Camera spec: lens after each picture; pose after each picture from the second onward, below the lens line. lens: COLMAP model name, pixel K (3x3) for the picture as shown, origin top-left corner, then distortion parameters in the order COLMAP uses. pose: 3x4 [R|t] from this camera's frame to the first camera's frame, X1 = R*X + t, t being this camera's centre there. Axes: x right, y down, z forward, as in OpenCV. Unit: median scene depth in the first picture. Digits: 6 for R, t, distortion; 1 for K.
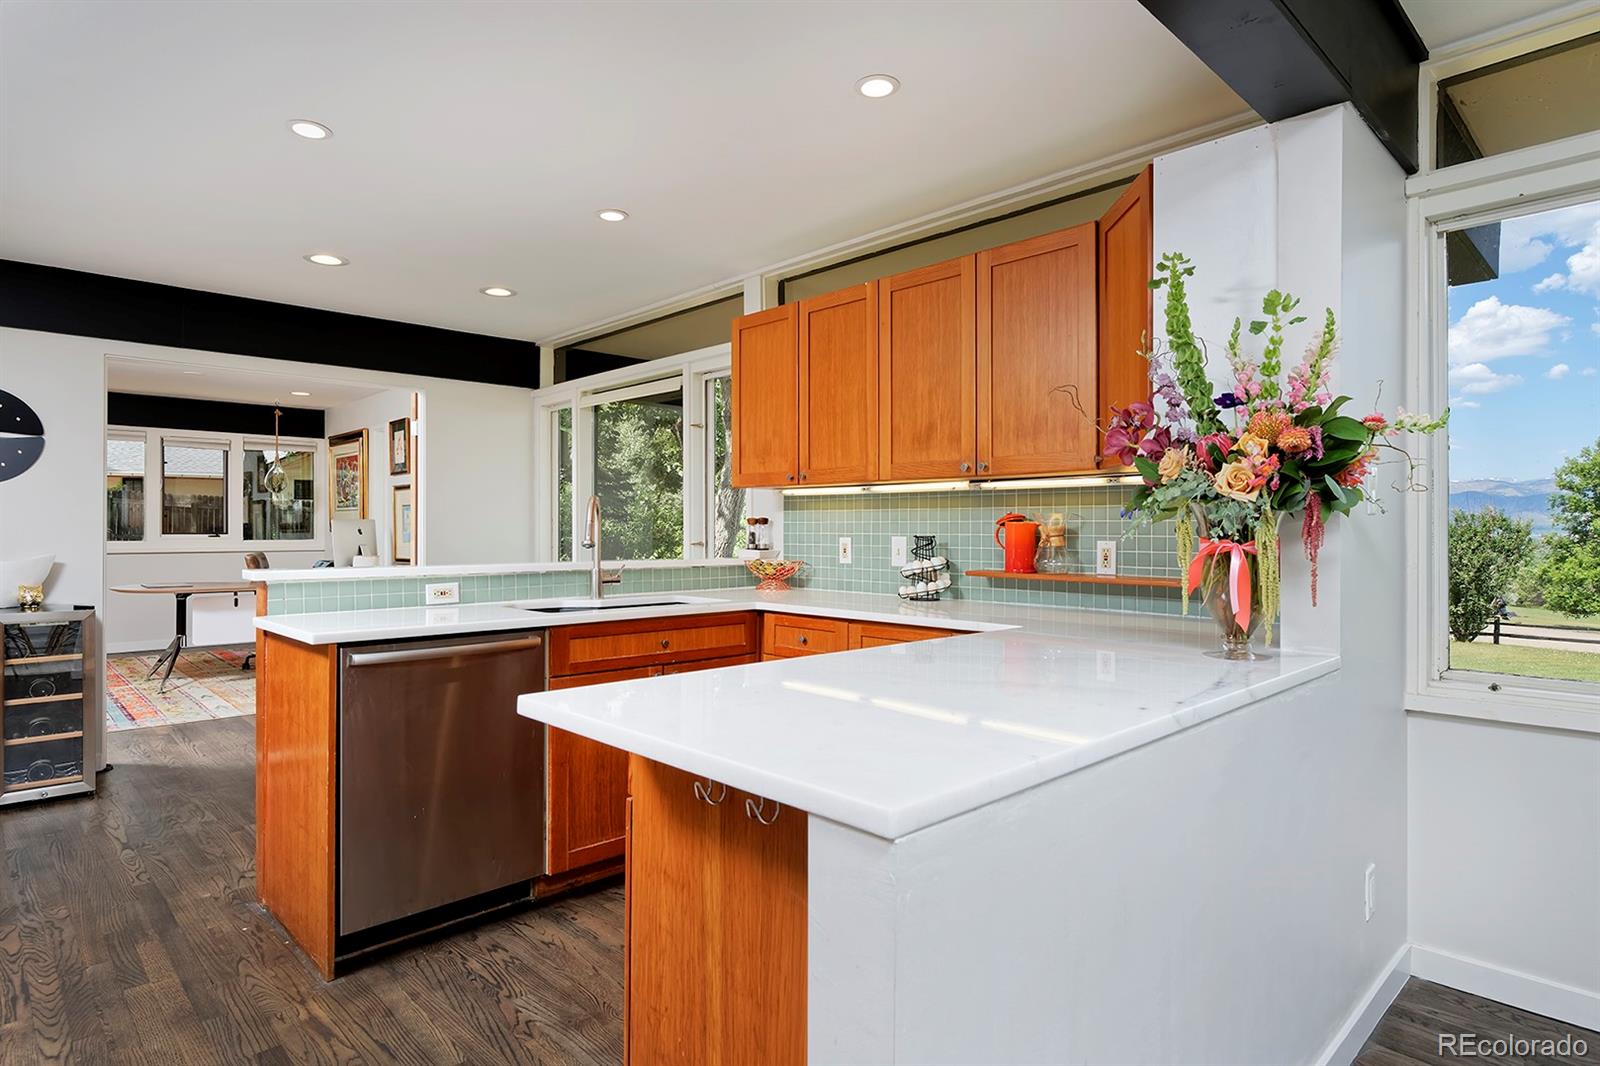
lens RADIAL K [[867.4, 0, 800.0], [0, 867.4, 533.0], [0, 0, 1]] dist [-0.000943, 0.000034]
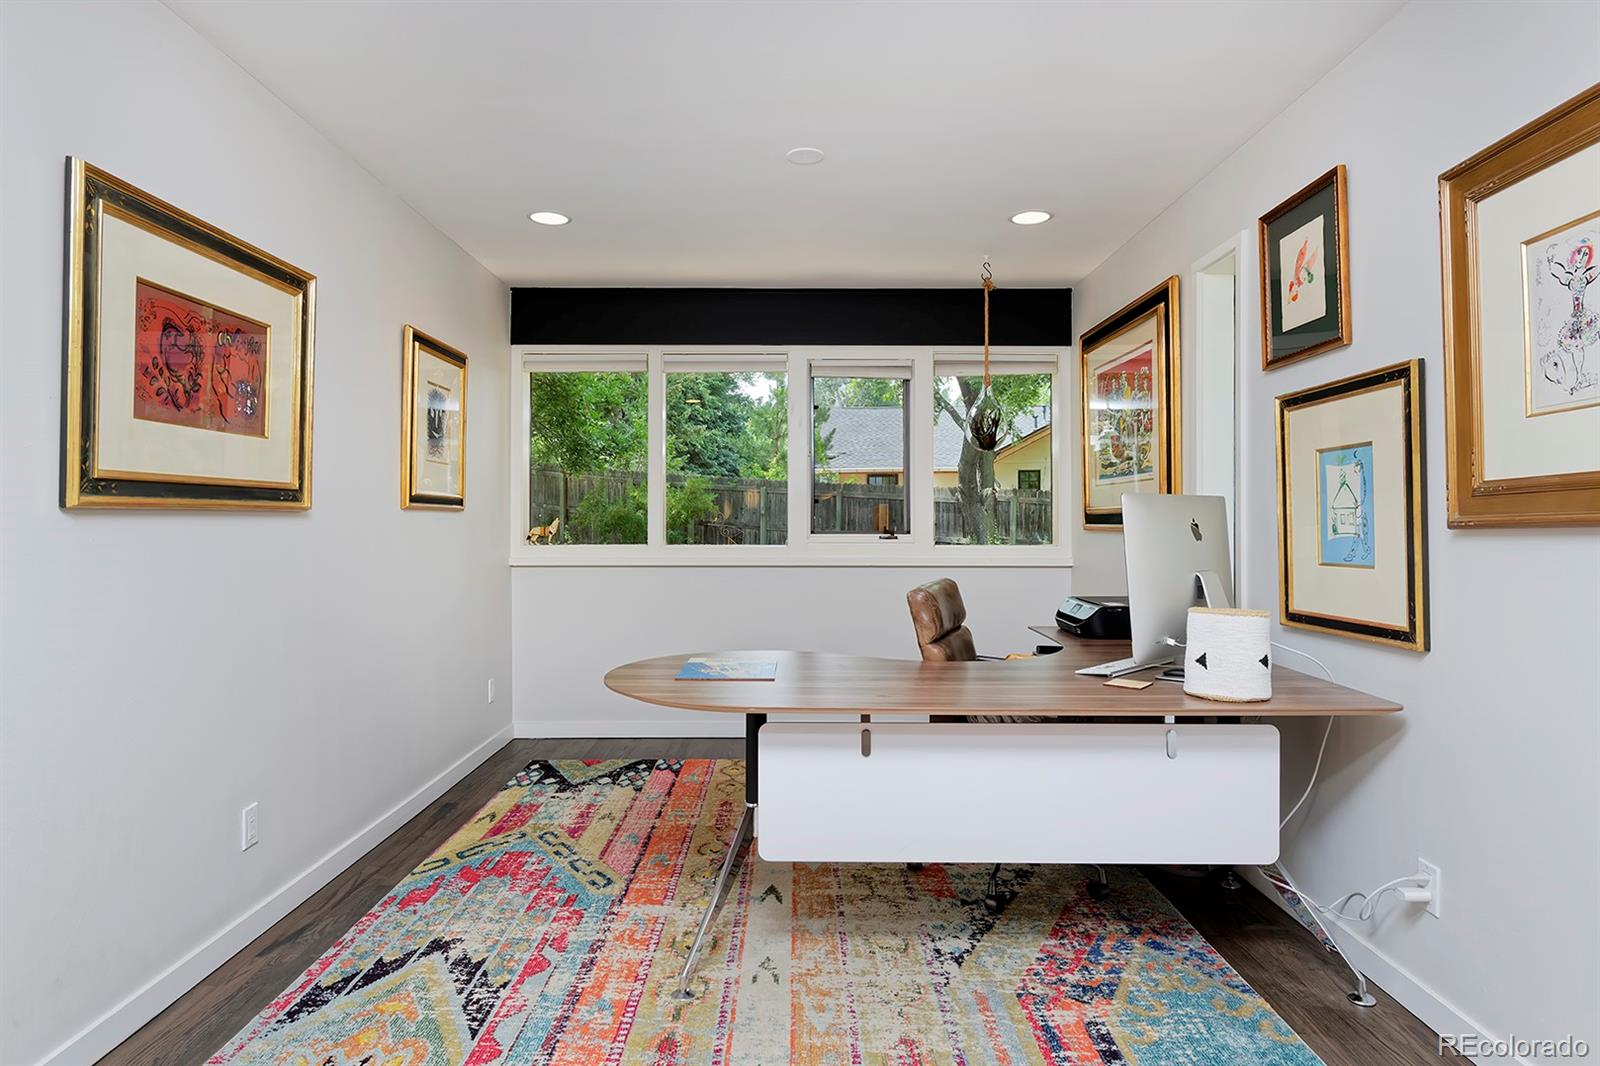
lens RADIAL K [[867.4, 0, 800.0], [0, 867.4, 533.0], [0, 0, 1]] dist [-0.000943, 0.000034]
pose [[0.715879, 0.004480, -0.698210, -0.446102], [0.001565, 0.999967, 0.008021, -0.005337], [0.698222, -0.006835, 0.715849, 0.763505]]
